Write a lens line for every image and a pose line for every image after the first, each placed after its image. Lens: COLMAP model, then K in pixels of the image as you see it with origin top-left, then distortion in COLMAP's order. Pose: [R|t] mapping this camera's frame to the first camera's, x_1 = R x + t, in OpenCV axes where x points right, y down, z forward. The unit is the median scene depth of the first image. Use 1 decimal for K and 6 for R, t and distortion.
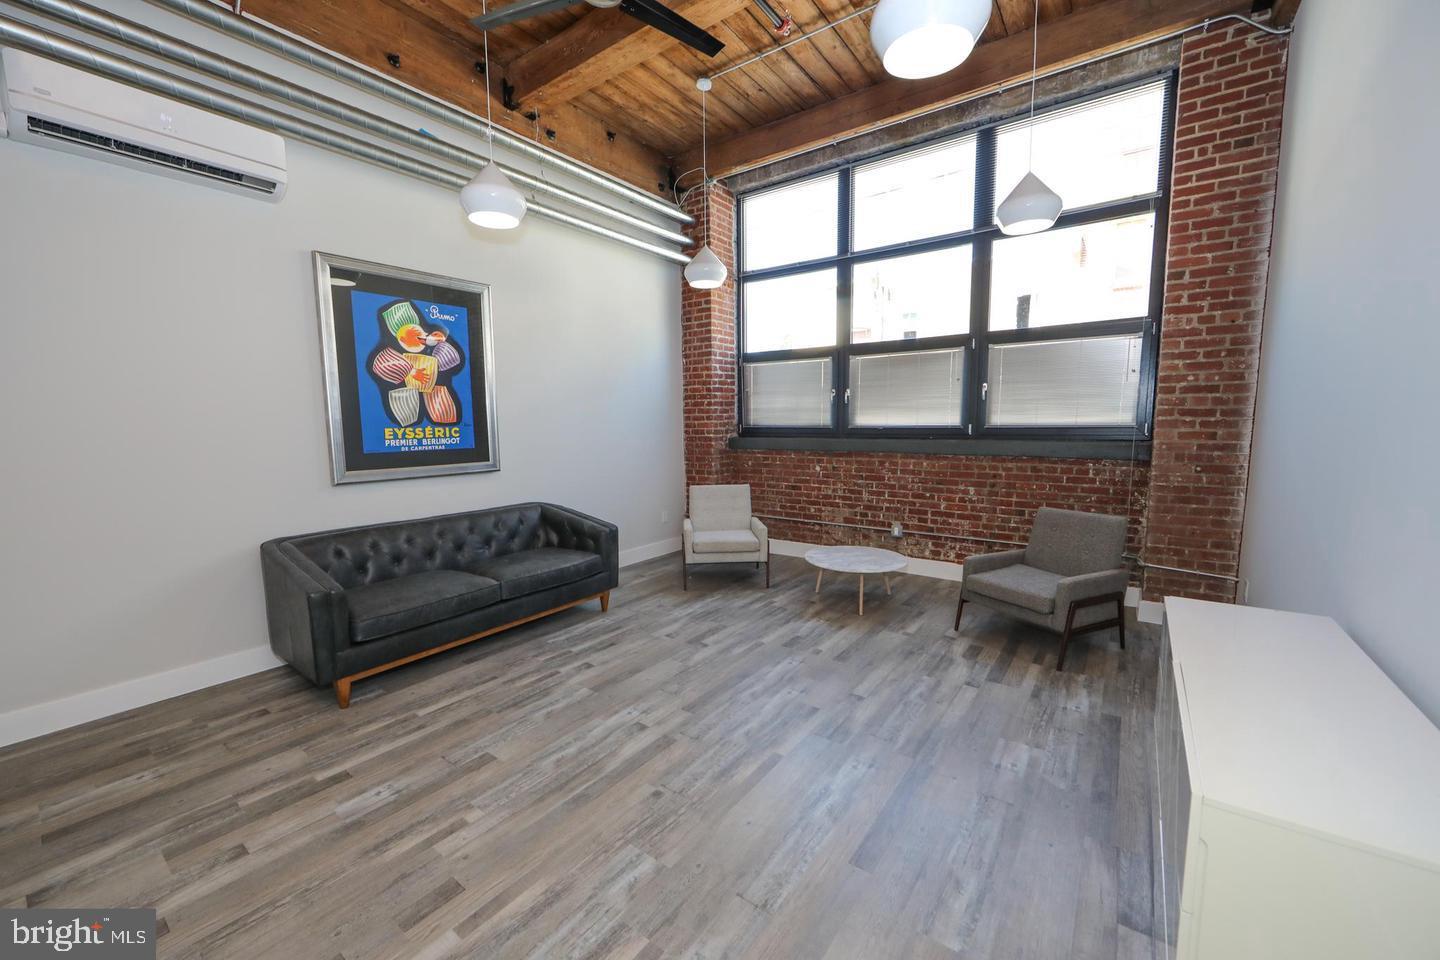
lens RADIAL K [[565.2, 0, 711.5], [0, 565.2, 486.0], [0, 0, 1]] dist [-0.018318, 0.005763]
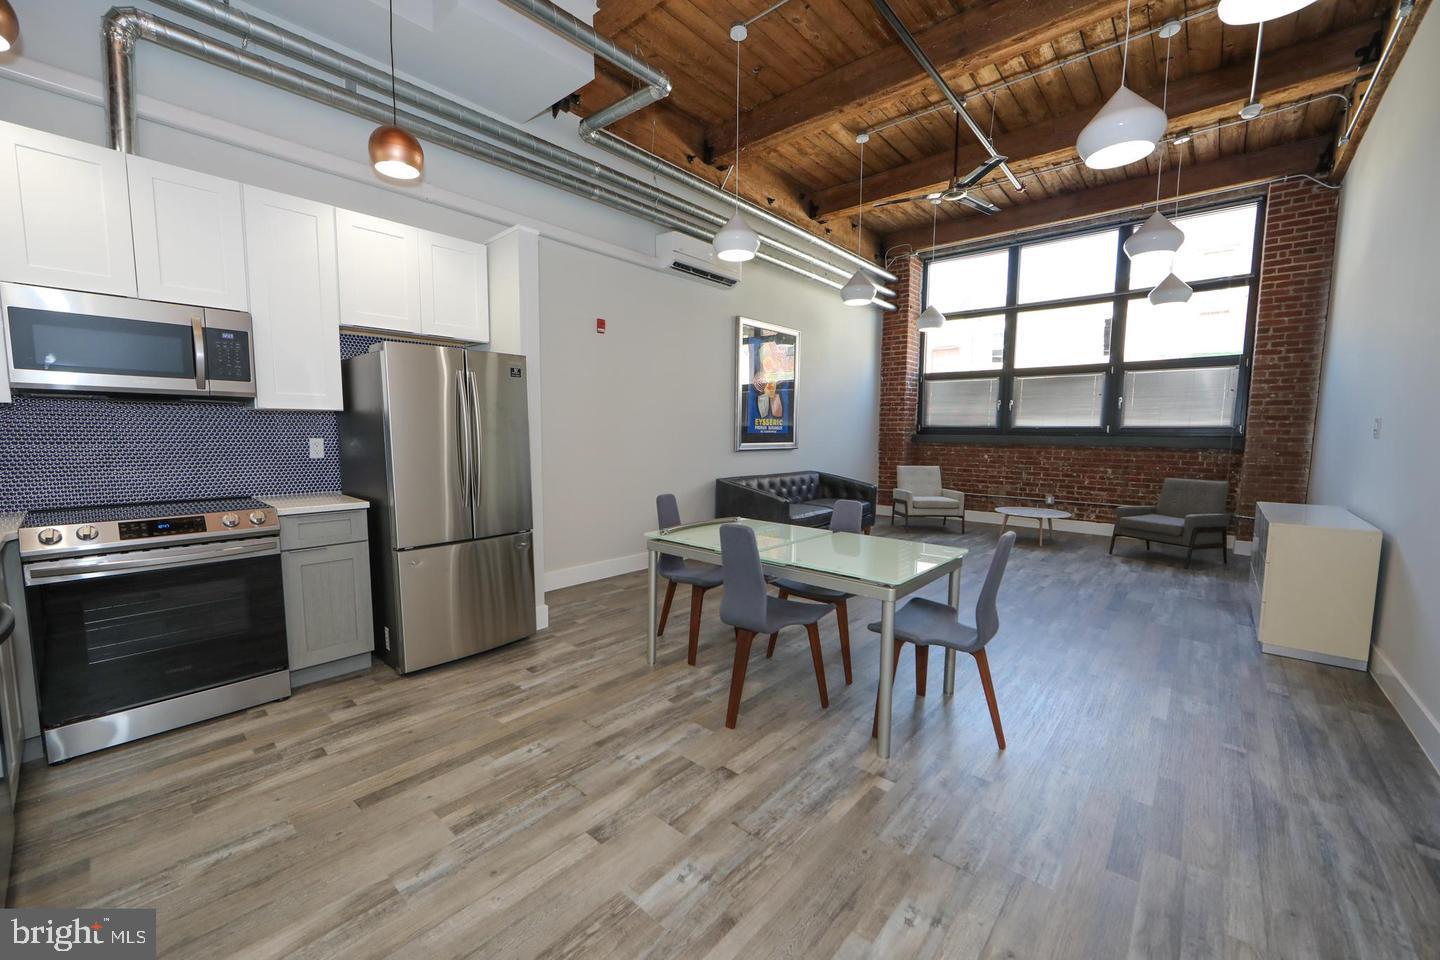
lens RADIAL K [[565.2, 0, 711.5], [0, 565.2, 486.0], [0, 0, 1]] dist [-0.018318, 0.005763]
pose [[0.996178, 0.026547, -0.083217, -0.565964], [-0.028072, 0.999458, -0.017211, 0.129381], [0.082715, 0.019481, 0.996383, -0.674609]]
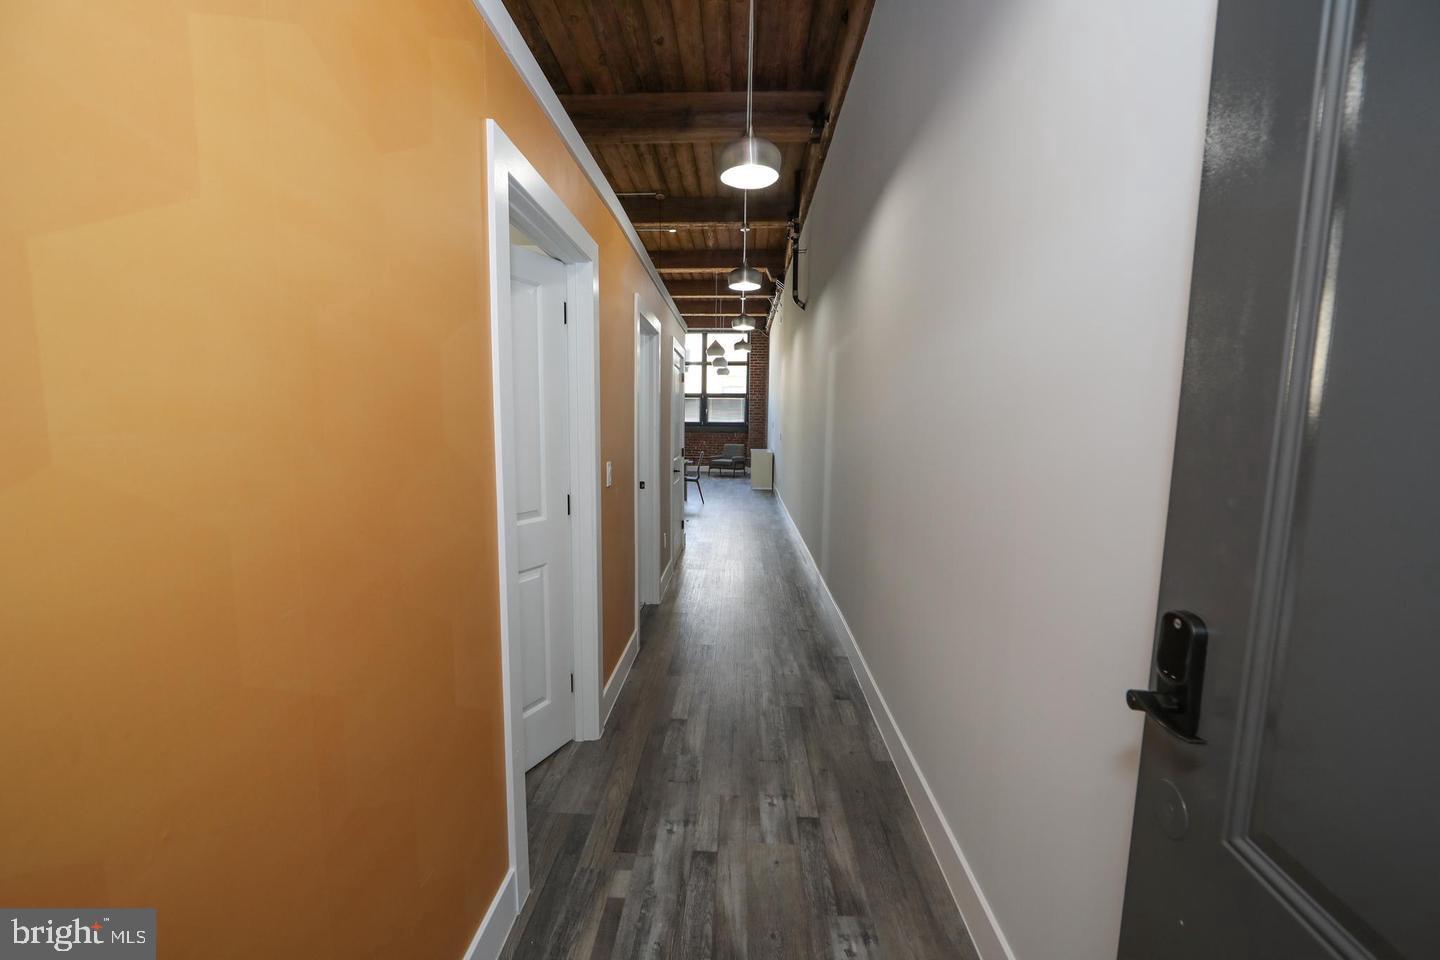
lens RADIAL K [[565.2, 0, 711.5], [0, 565.2, 486.0], [0, 0, 1]] dist [-0.018318, 0.005763]
pose [[0.827286, -0.048530, 0.559680, -1.721463], [0.046003, 0.998768, 0.018605, 0.260065], [-0.559894, 0.010355, 0.828500, -2.208020]]
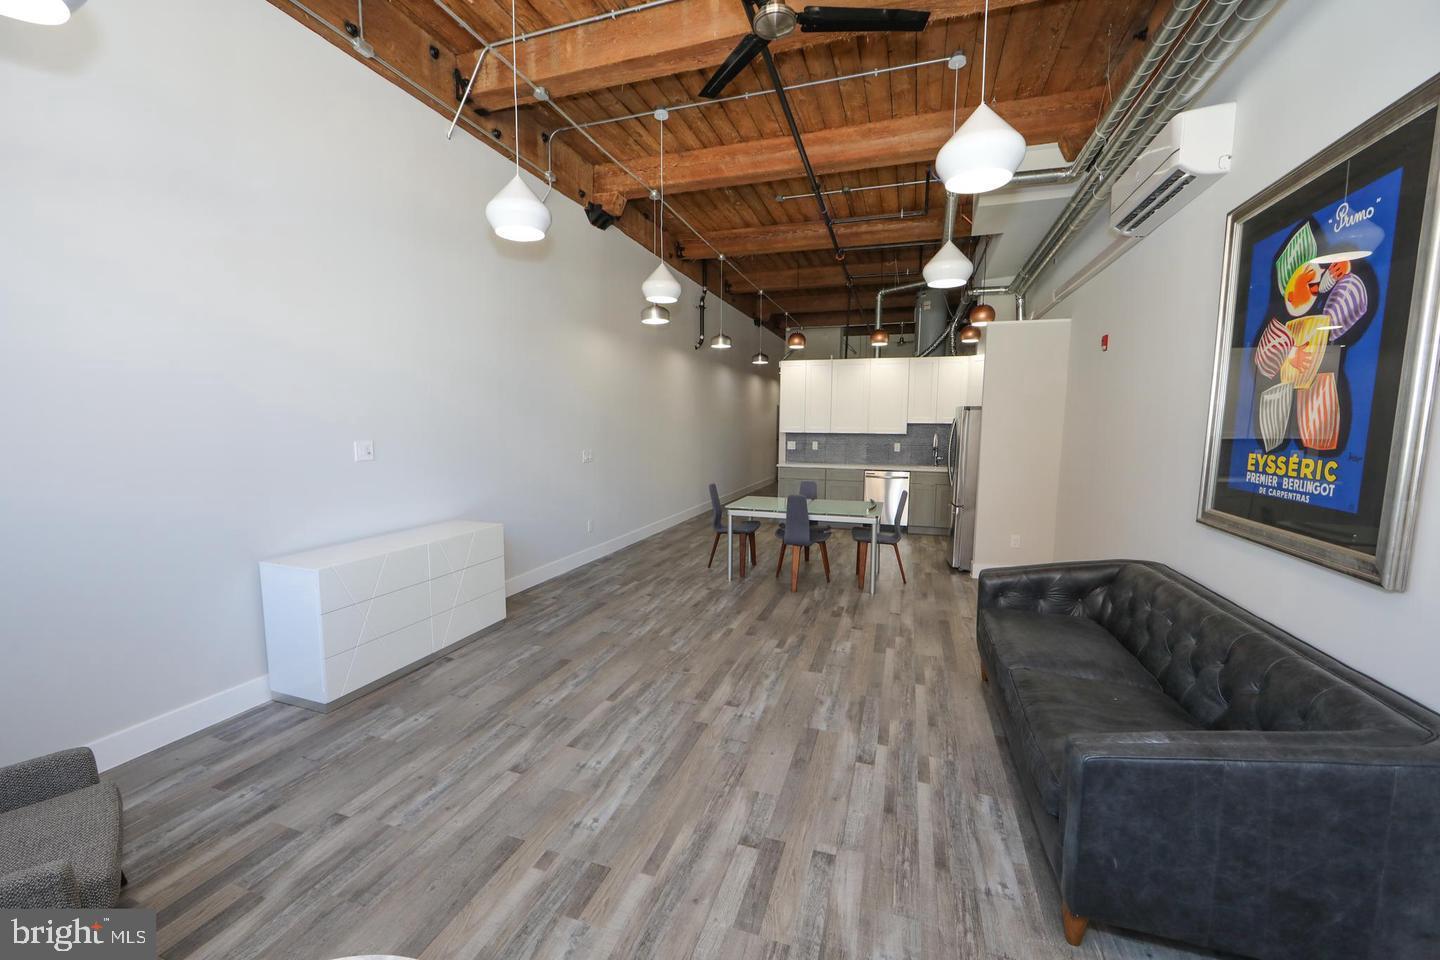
lens RADIAL K [[565.2, 0, 711.5], [0, 565.2, 486.0], [0, 0, 1]] dist [-0.018318, 0.005763]
pose [[-0.952593, 0.038043, -0.301860, 0.173874], [-0.032488, 0.973760, 0.225247, -0.186809], [0.302509, 0.224375, -0.926361, 1.399787]]
